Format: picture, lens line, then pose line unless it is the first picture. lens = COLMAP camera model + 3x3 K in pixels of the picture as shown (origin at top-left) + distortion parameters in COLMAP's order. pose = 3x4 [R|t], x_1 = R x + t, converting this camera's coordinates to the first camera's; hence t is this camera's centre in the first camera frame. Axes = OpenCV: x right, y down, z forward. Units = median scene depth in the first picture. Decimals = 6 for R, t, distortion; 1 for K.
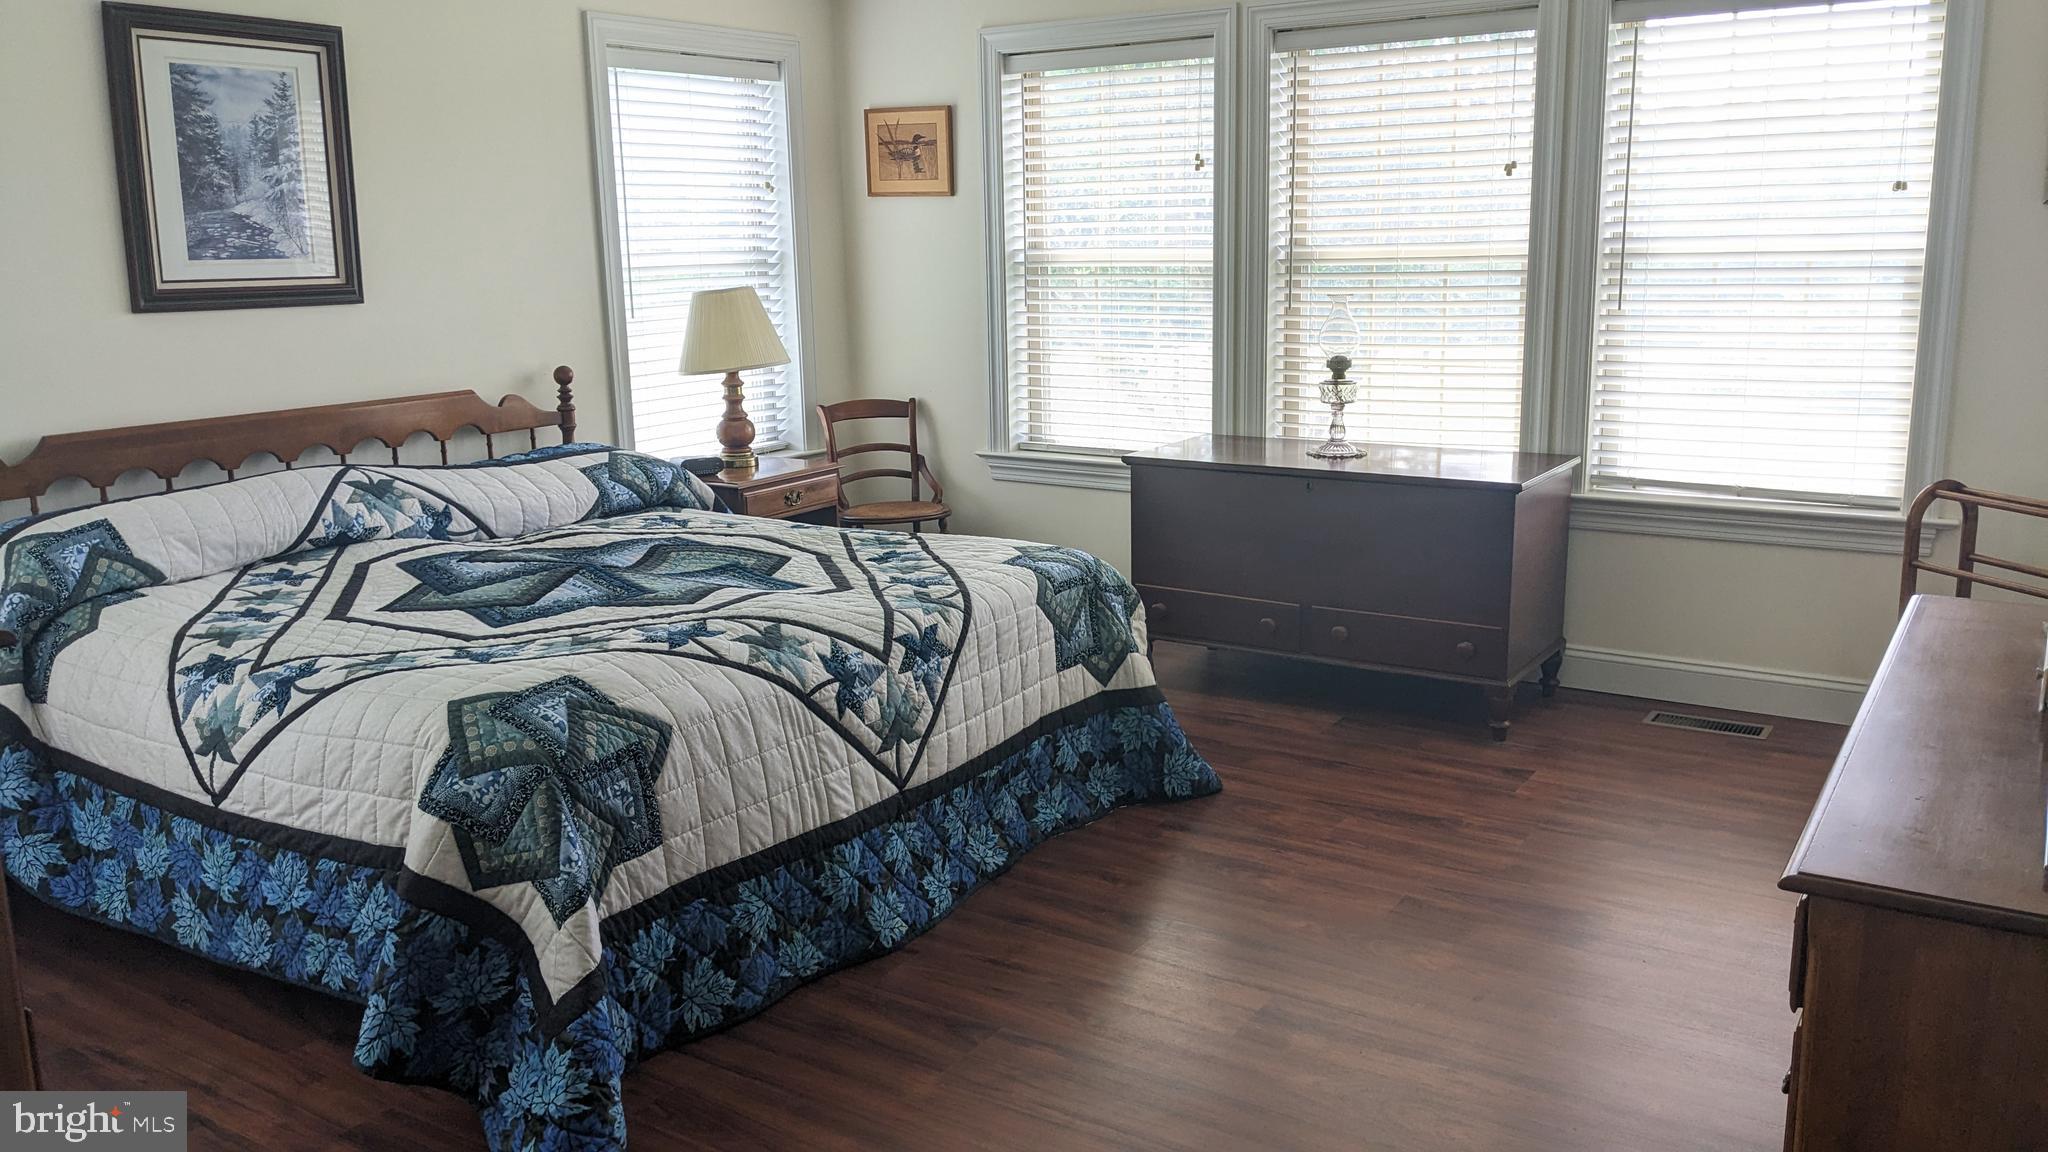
lens RADIAL K [[1626.2, 0, 1018.3], [0, 1626.2, 566.7], [0, 0, 1]] dist [0.037629, -0.045565]
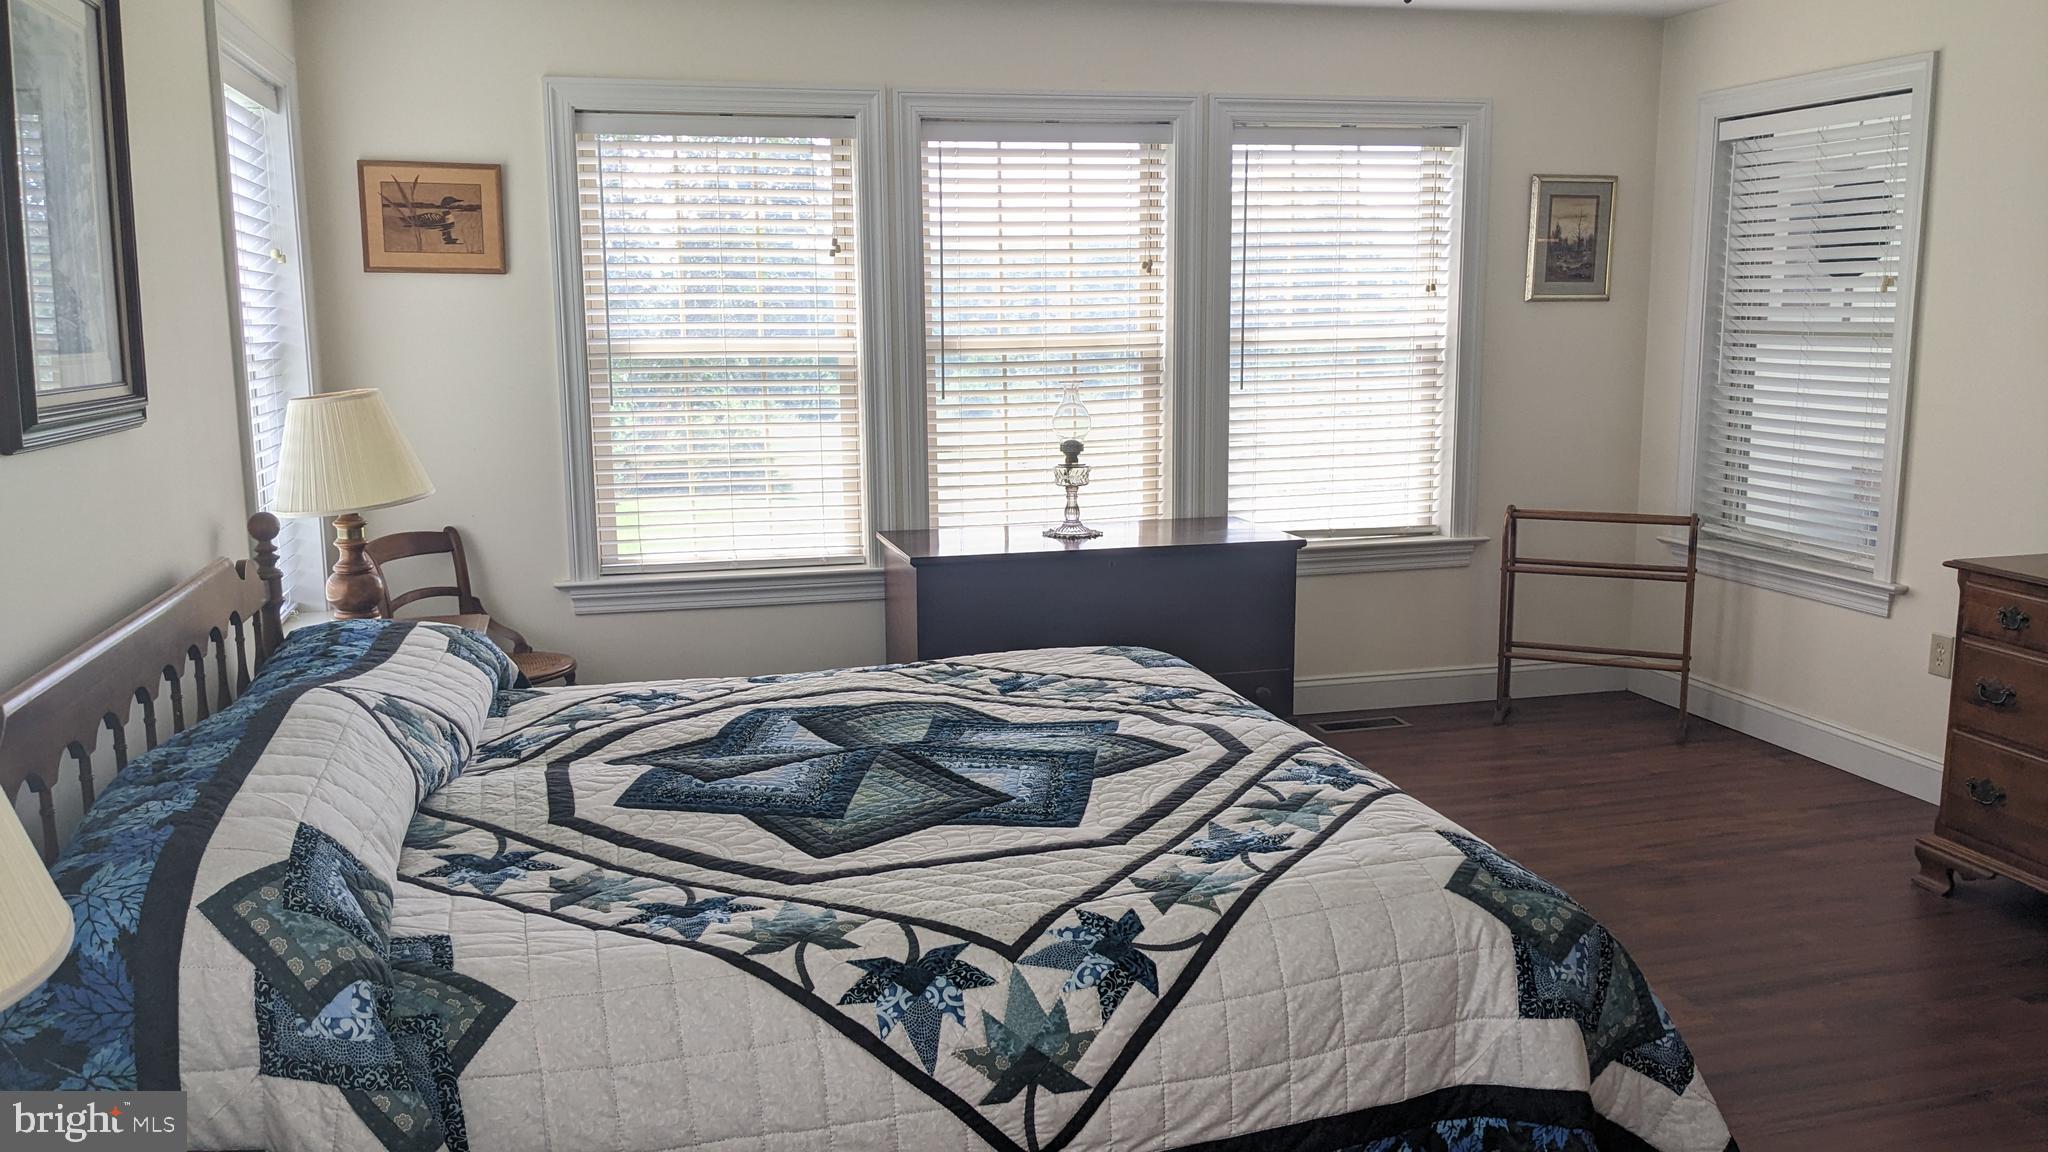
lens RADIAL K [[1626.2, 0, 1030.4], [0, 1626.2, 583.6], [0, 0, 1]] dist [0.037629, -0.045565]
pose [[0.664913, -0.112685, 0.738372, -0.587893], [0.148952, 0.988702, 0.016756, -0.060359], [-0.731918, 0.098841, 0.674186, 0.332292]]
